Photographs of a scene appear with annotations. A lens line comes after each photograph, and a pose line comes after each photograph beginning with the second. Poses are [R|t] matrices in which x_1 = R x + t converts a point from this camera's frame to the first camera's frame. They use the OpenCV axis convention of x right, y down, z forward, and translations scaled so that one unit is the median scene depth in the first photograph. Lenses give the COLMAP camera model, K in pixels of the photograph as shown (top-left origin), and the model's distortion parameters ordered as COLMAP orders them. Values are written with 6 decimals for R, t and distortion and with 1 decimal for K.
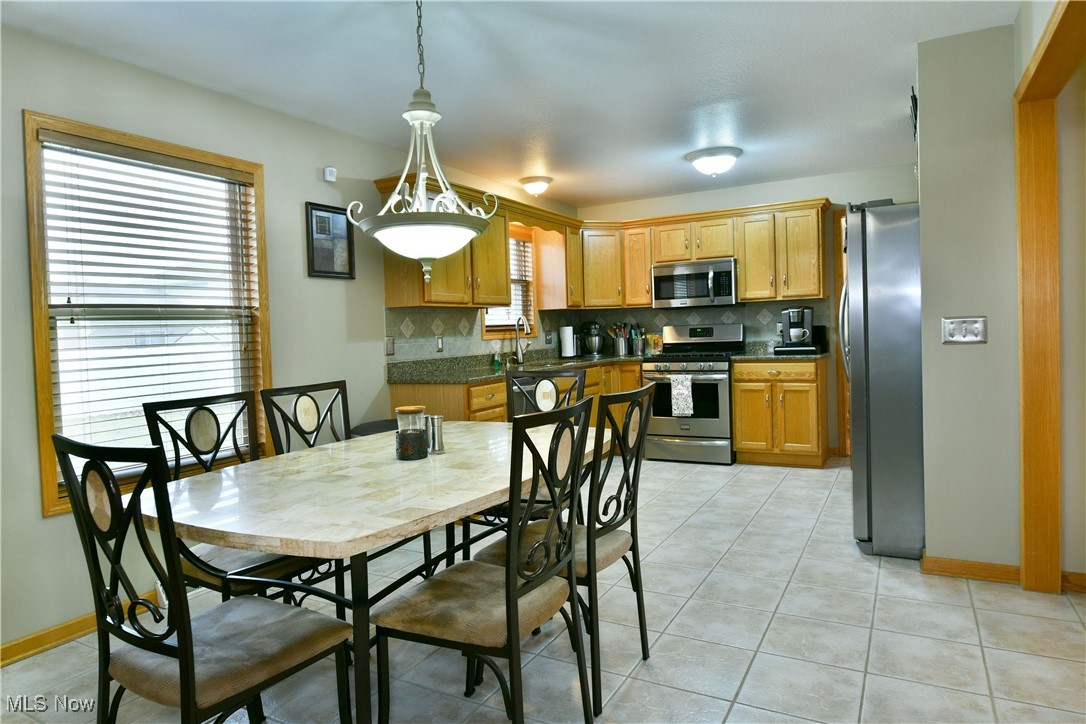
lens RADIAL K [[655.9, 0, 536.4], [0, 655.9, 359.1], [0, 0, 1]] dist [-0.009466, -0.002008]
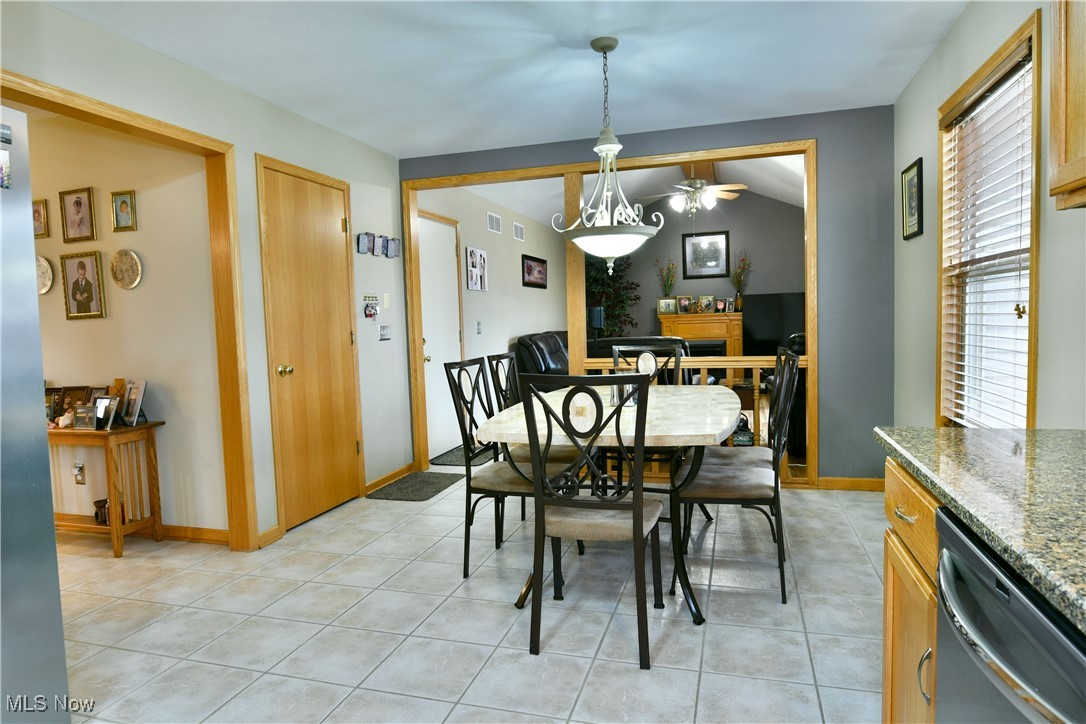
lens RADIAL K [[655.9, 0, 536.4], [0, 655.9, 359.1], [0, 0, 1]] dist [-0.009466, -0.002008]
pose [[-0.973267, 0.081273, -0.214817, 0.146346], [0.058782, 0.992291, 0.109098, -0.053138], [0.222028, 0.093554, -0.970542, 1.192394]]
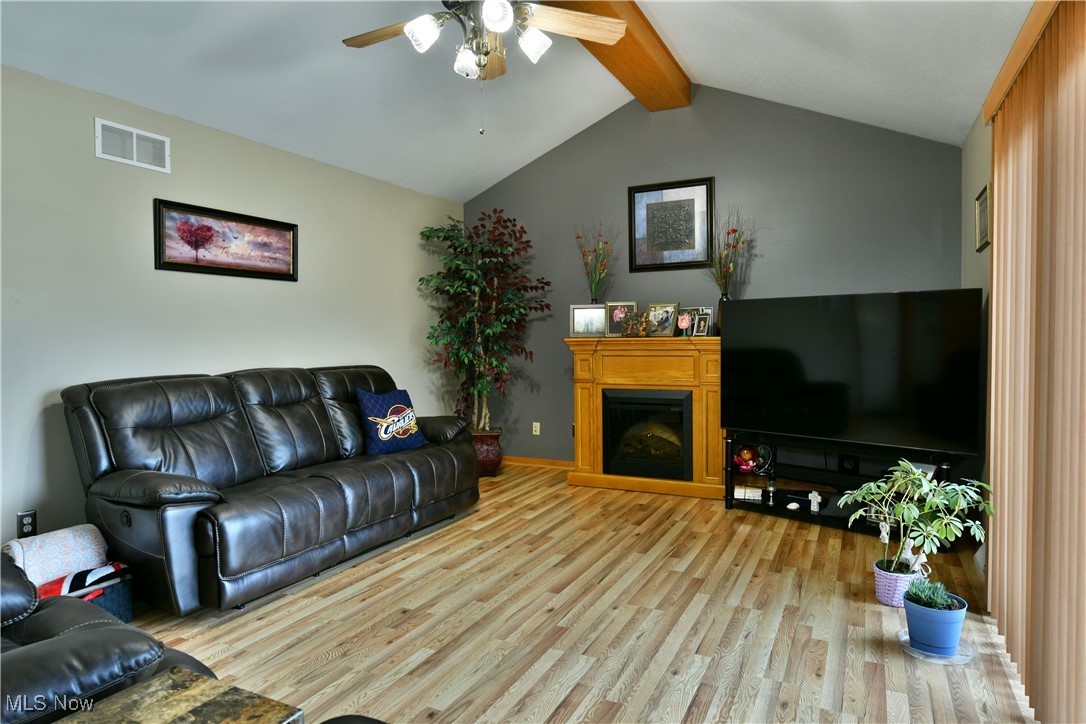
lens RADIAL K [[655.9, 0, 536.4], [0, 655.9, 359.1], [0, 0, 1]] dist [-0.009466, -0.002008]
pose [[-0.997553, 0.047826, -0.051002, -0.635044], [0.043667, 0.995857, 0.079759, 0.008188], [0.054605, 0.077337, -0.995509, 0.268822]]
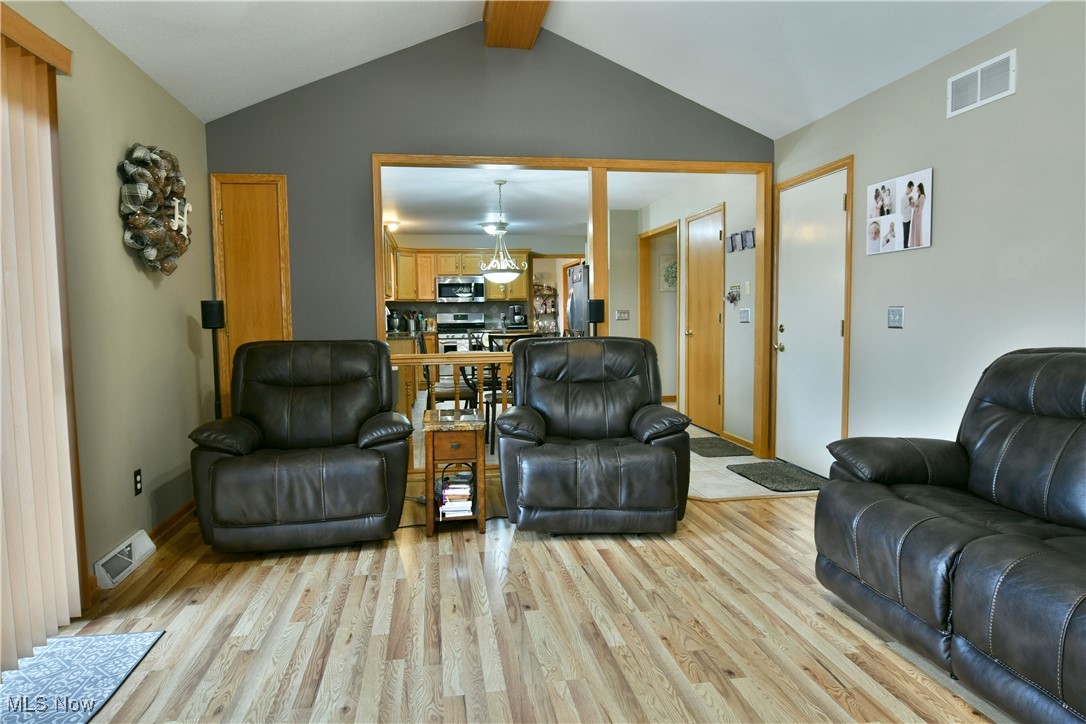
lens RADIAL K [[655.9, 0, 536.4], [0, 655.9, 359.1], [0, 0, 1]] dist [-0.009466, -0.002008]
pose [[0.778376, -0.018537, 0.627524, -0.927313], [0.012704, 0.999824, 0.013777, 0.065745], [-0.627669, -0.002752, 0.778475, -0.636332]]
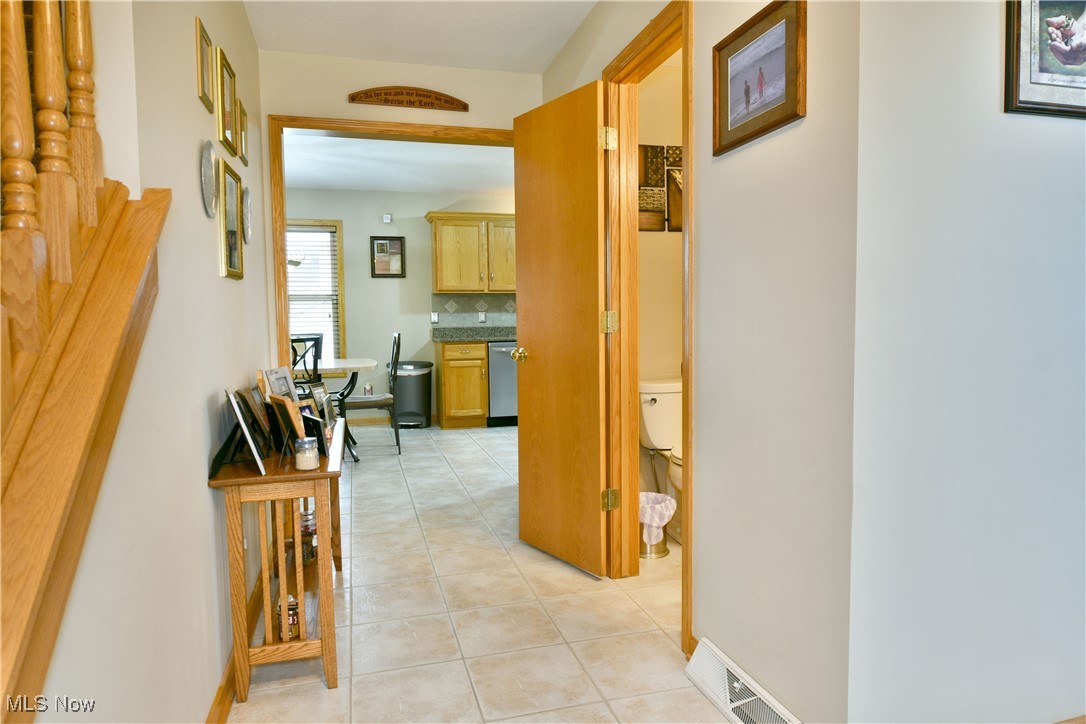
lens RADIAL K [[655.9, 0, 536.4], [0, 655.9, 359.1], [0, 0, 1]] dist [-0.009466, -0.002008]
pose [[0.709907, 0.075636, -0.700222, 1.076282], [-0.045846, 0.997071, 0.061220, -0.027585], [0.702802, -0.011358, 0.711295, 0.019755]]
